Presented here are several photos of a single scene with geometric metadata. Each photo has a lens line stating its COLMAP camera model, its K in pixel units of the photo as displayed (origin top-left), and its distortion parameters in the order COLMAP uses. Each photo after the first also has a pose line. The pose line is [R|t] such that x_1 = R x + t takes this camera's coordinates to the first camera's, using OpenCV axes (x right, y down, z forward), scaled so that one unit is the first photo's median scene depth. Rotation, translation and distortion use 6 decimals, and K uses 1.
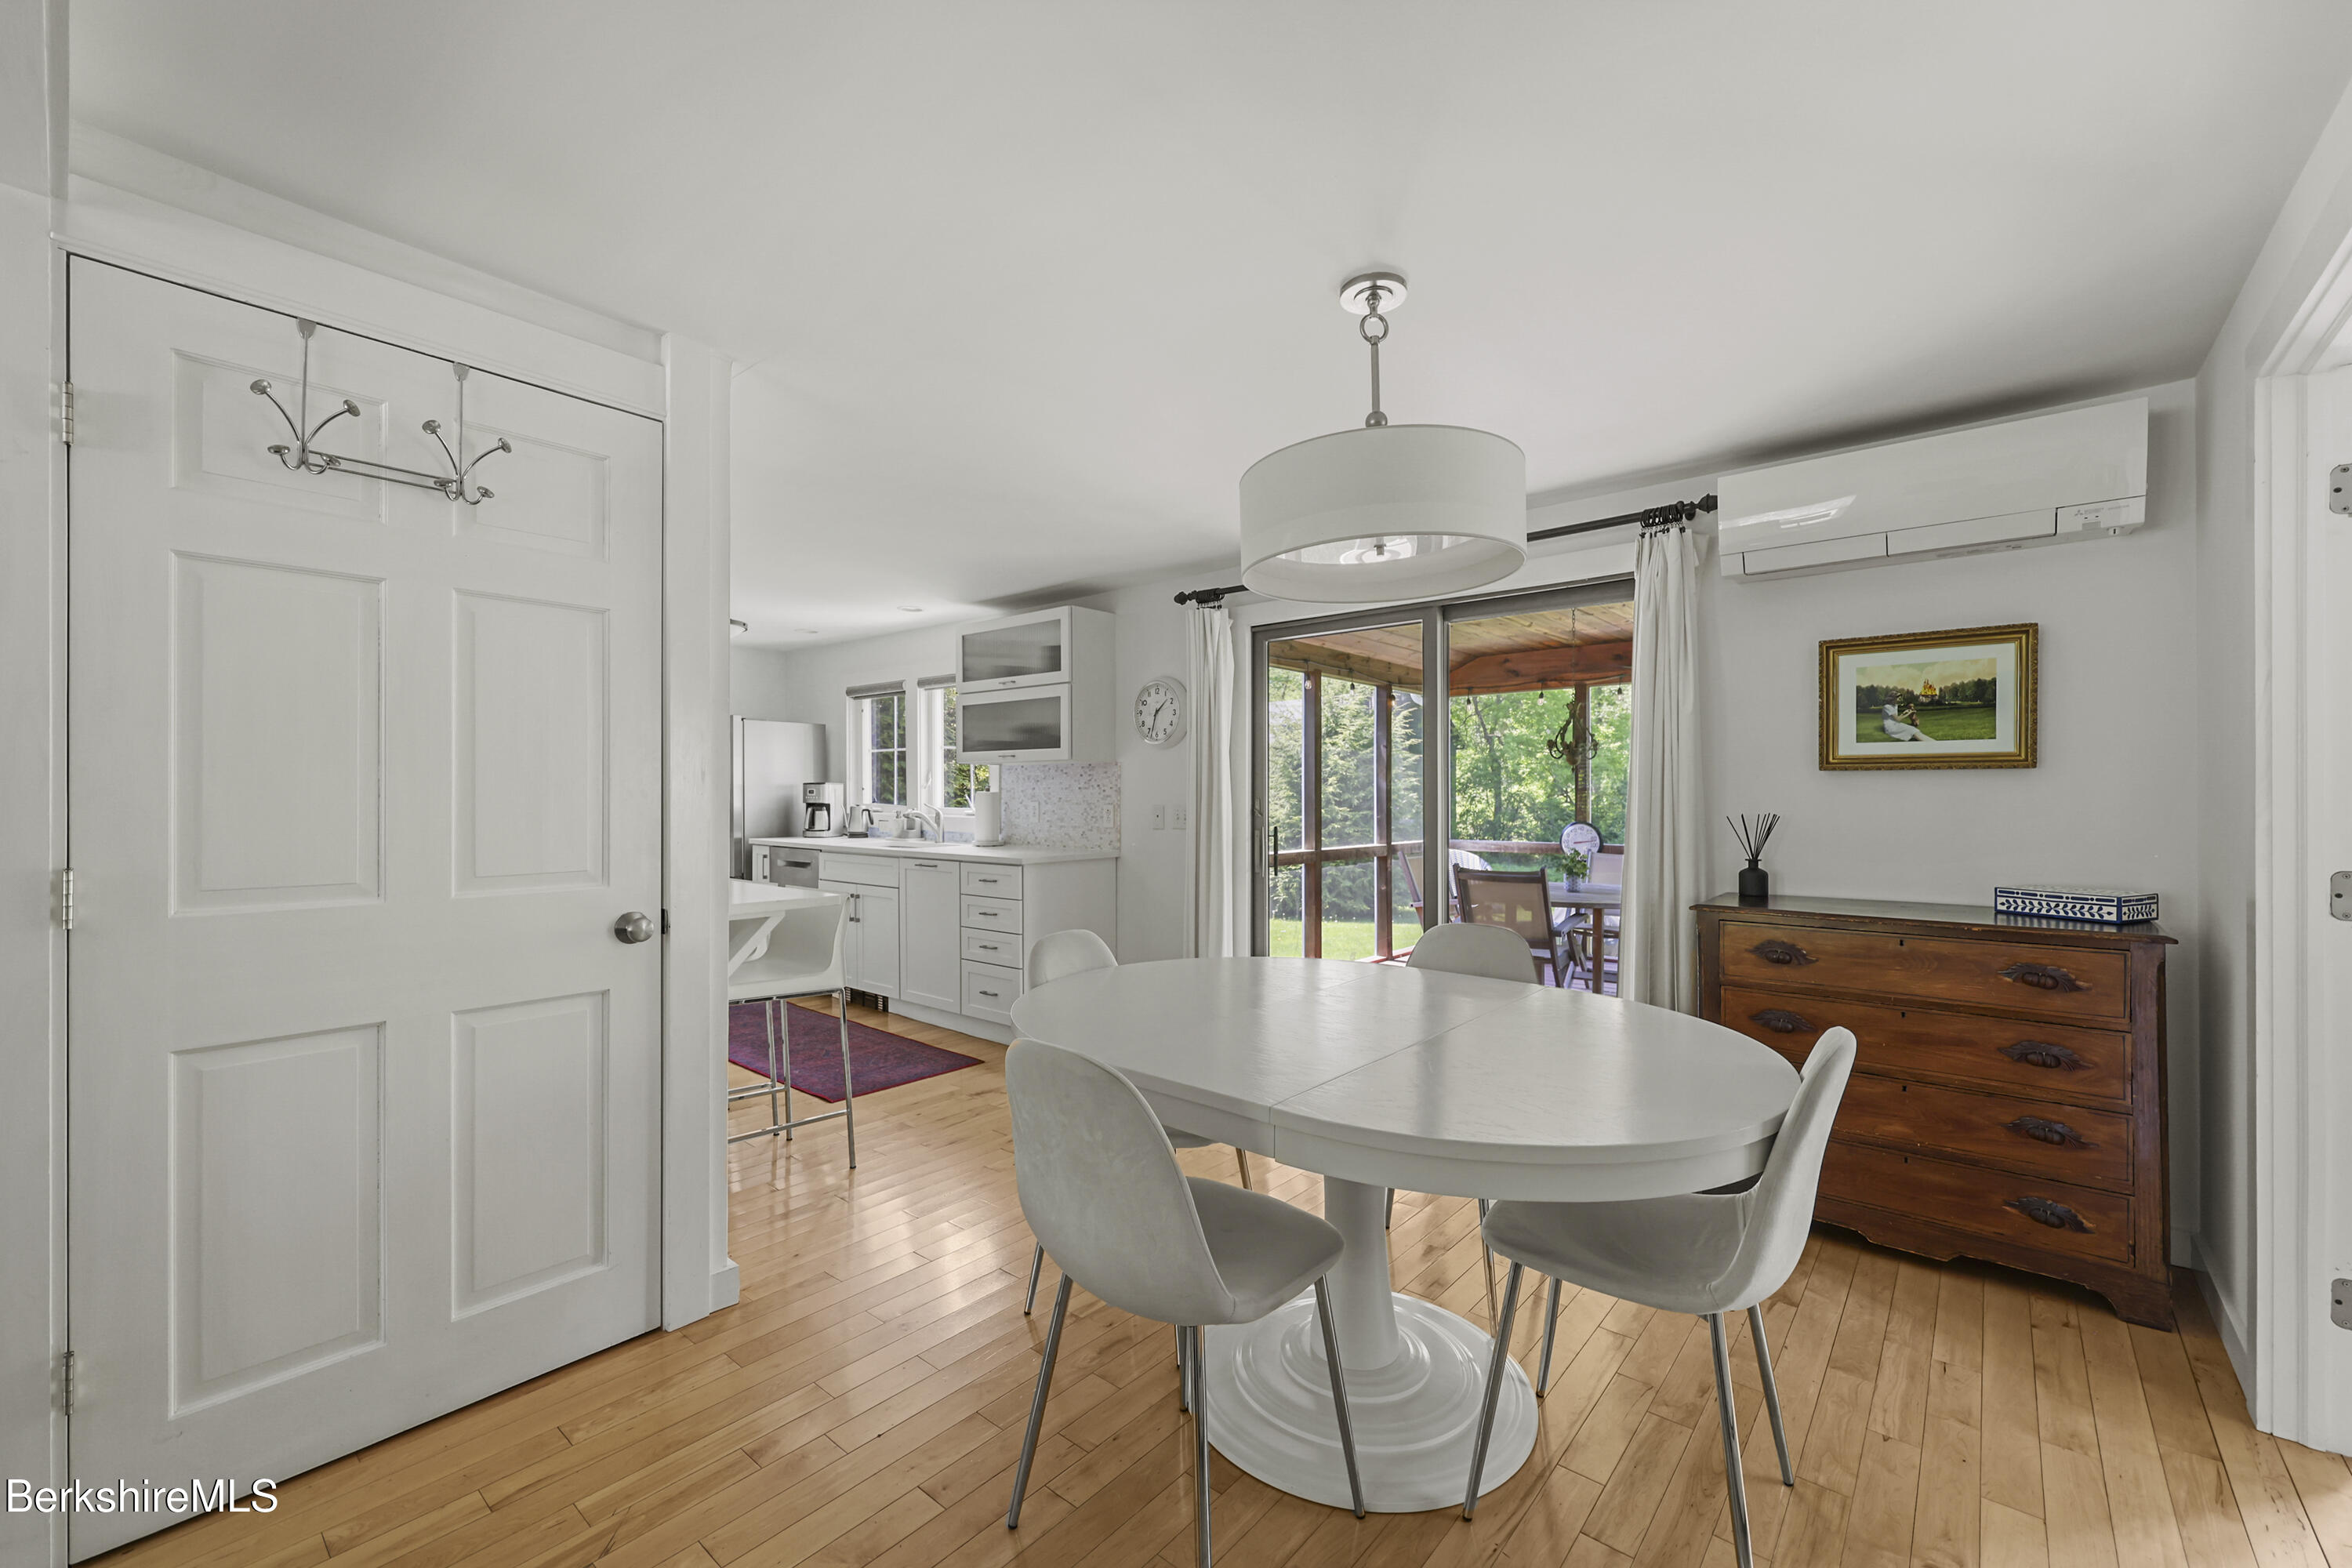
lens RADIAL K [[951.5, 0, 1173.6], [0, 951.5, 793.7], [0, 0, 1]] dist [-0.001486, -0.000109]
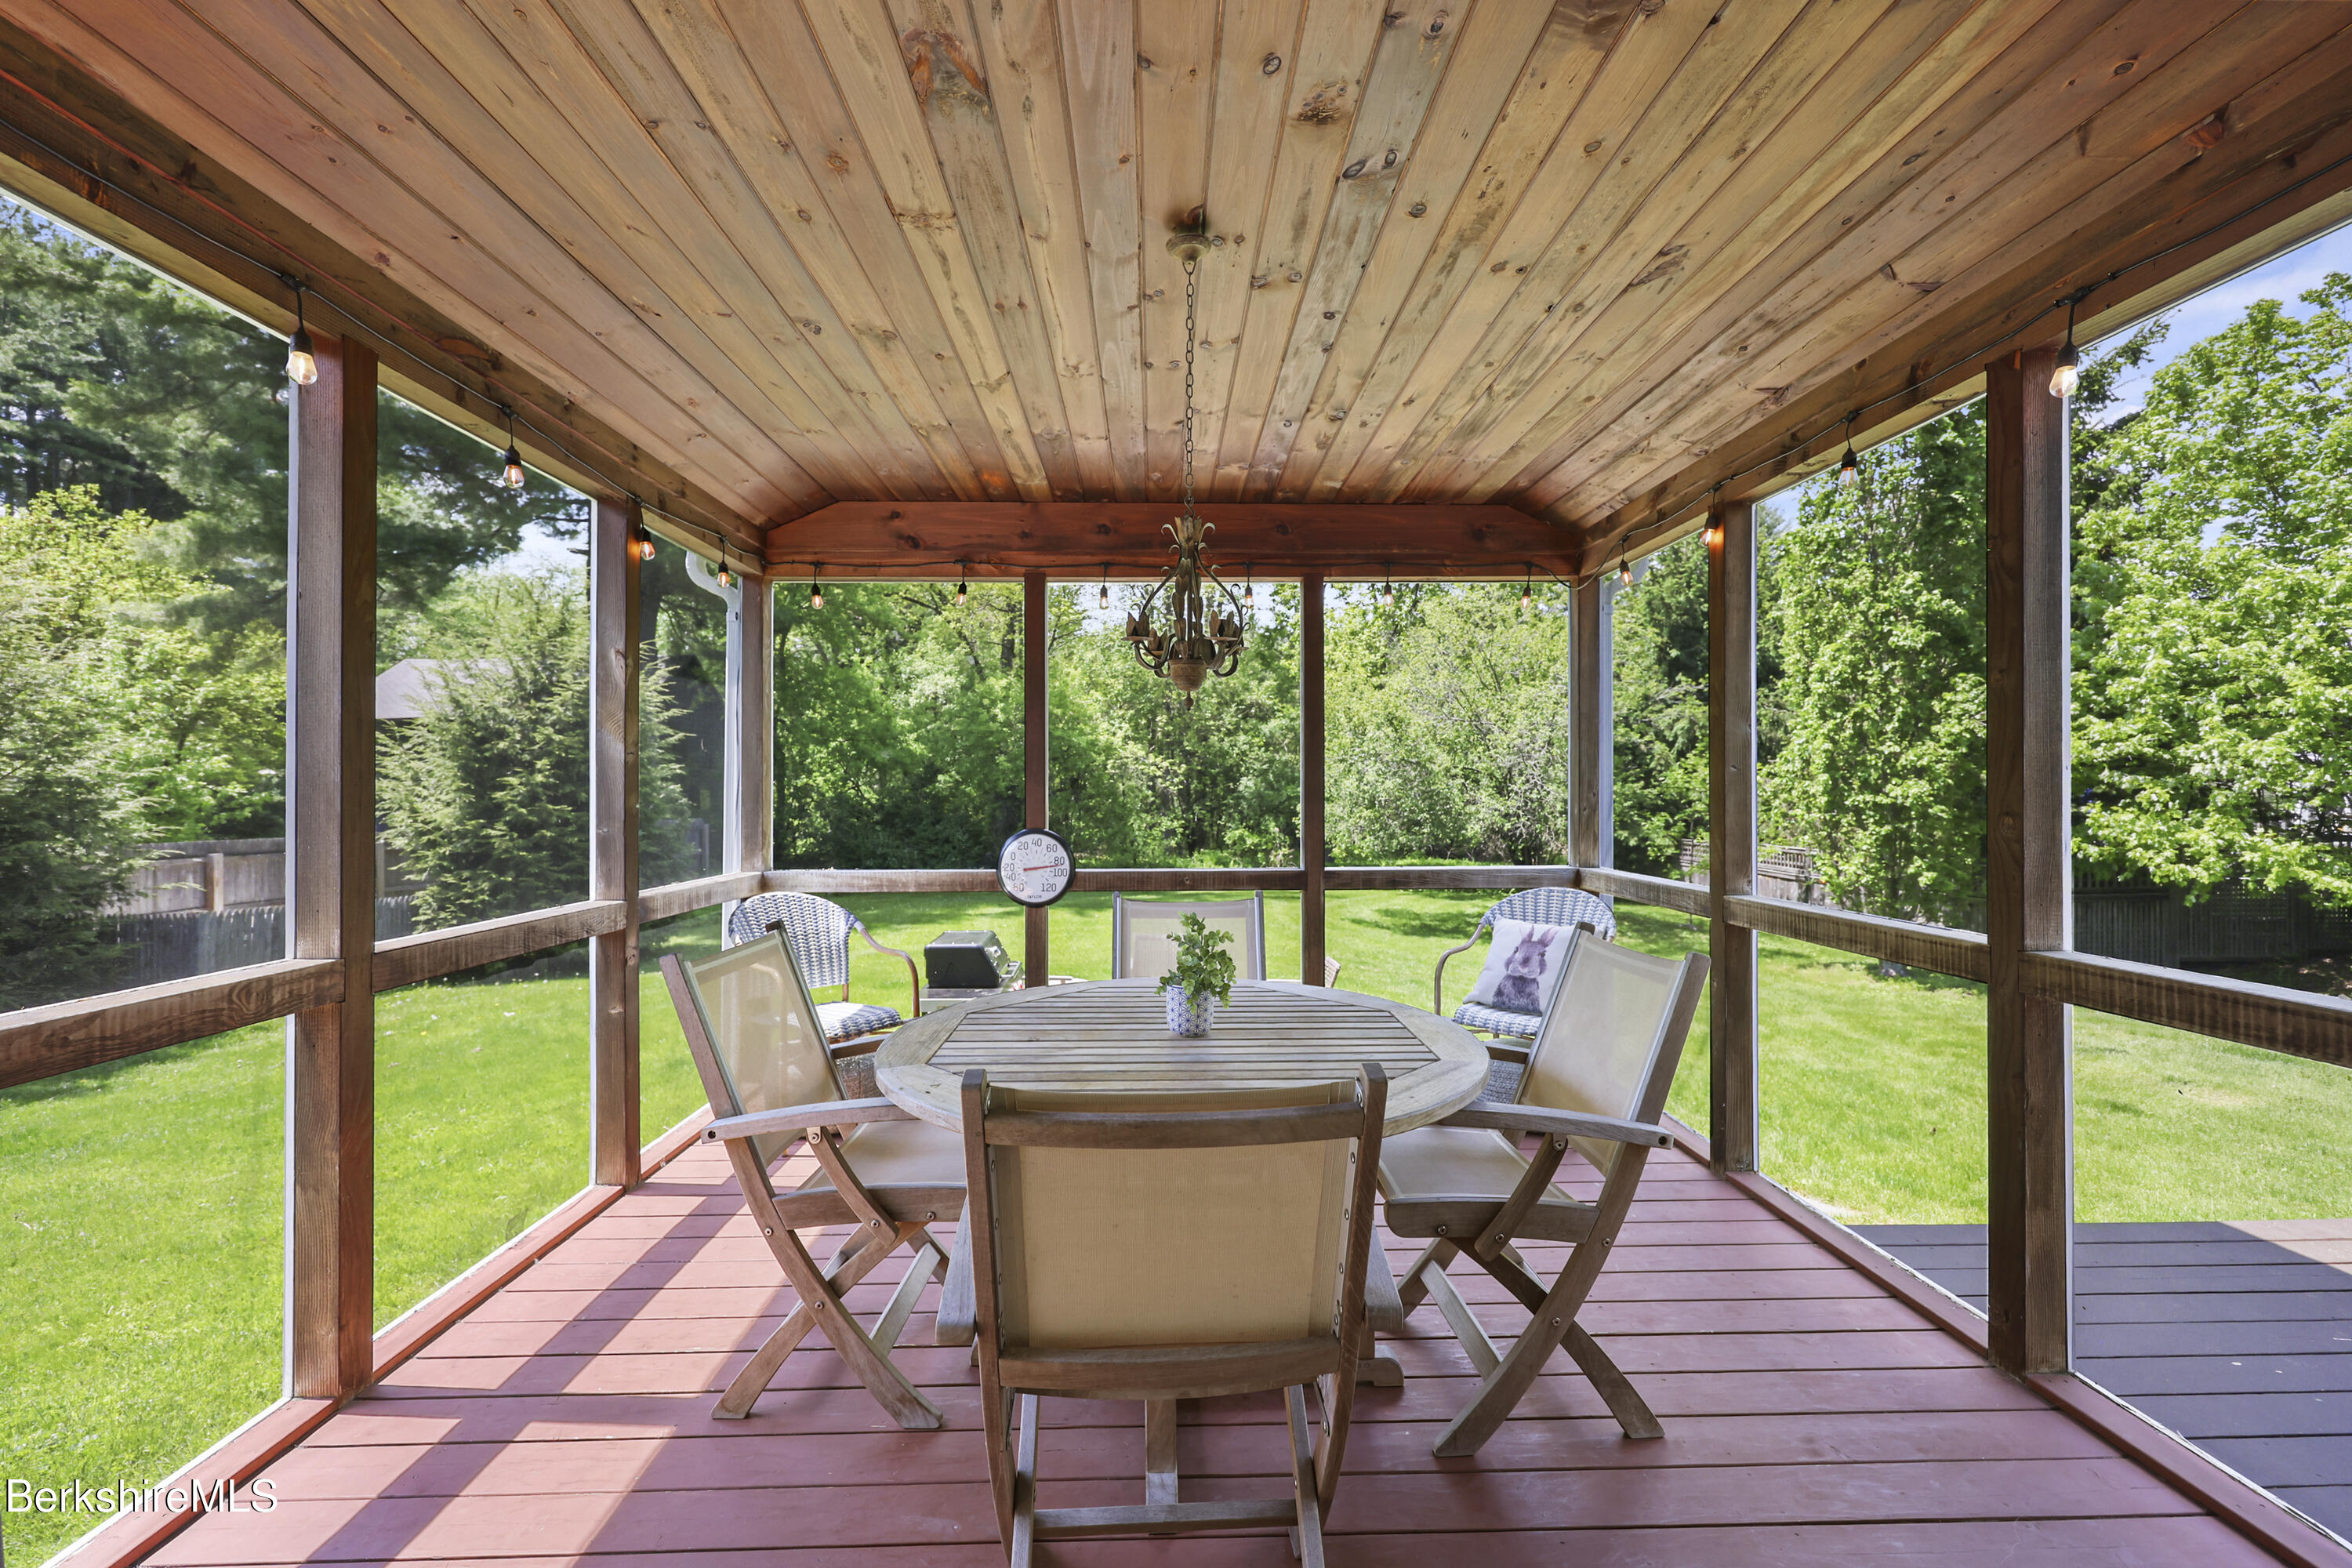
lens RADIAL K [[964.4, 0, 1181.0], [0, 964.4, 784.1], [0, 0, 1]] dist [-0.001542, 0.000152]
pose [[0.742088, 0.004875, 0.670284, 0.173138], [-0.001673, 0.999984, -0.005421, 0.008672], [-0.670300, 0.002902, 0.742085, 0.754183]]
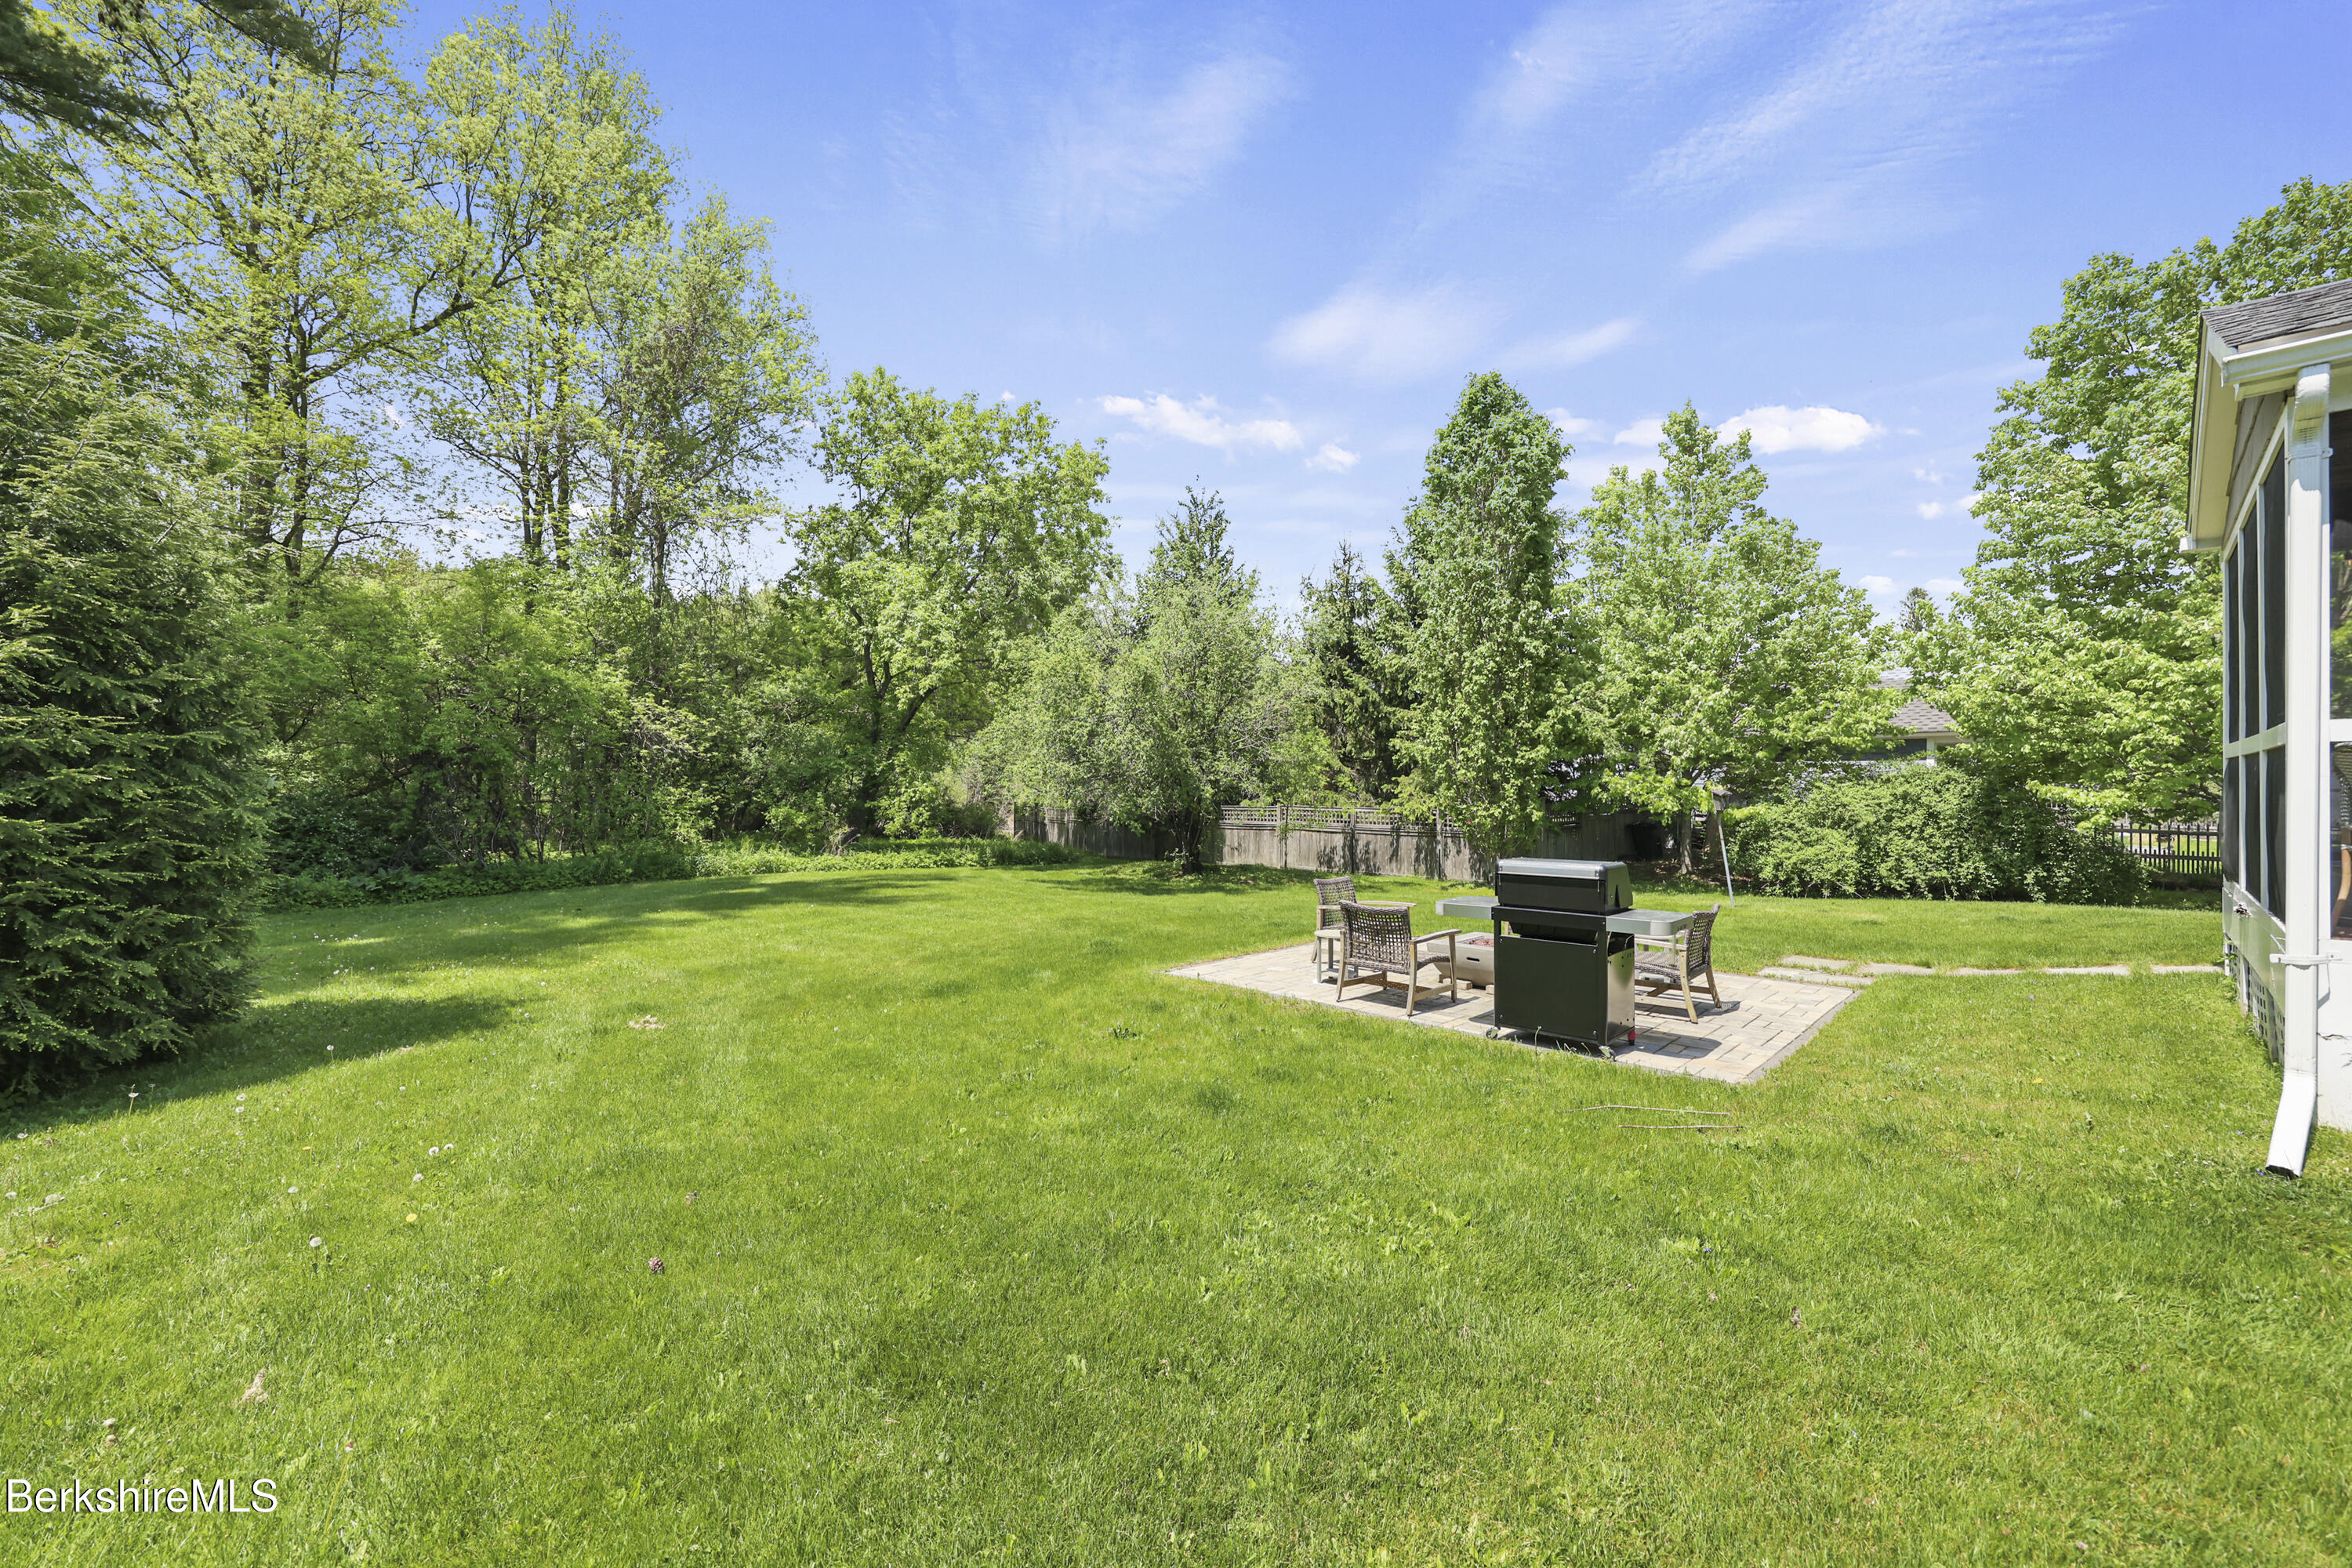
lens RADIAL K [[951.6, 0, 1184.3], [0, 951.6, 790.2], [0, 0, 1]] dist [-0.000614, 0.000007]
pose [[0.048758, 0.000088, 0.998811, -0.367916], [-0.005535, 0.999985, 0.000183, 0.159491], [-0.998795, -0.005538, 0.048758, 2.632565]]
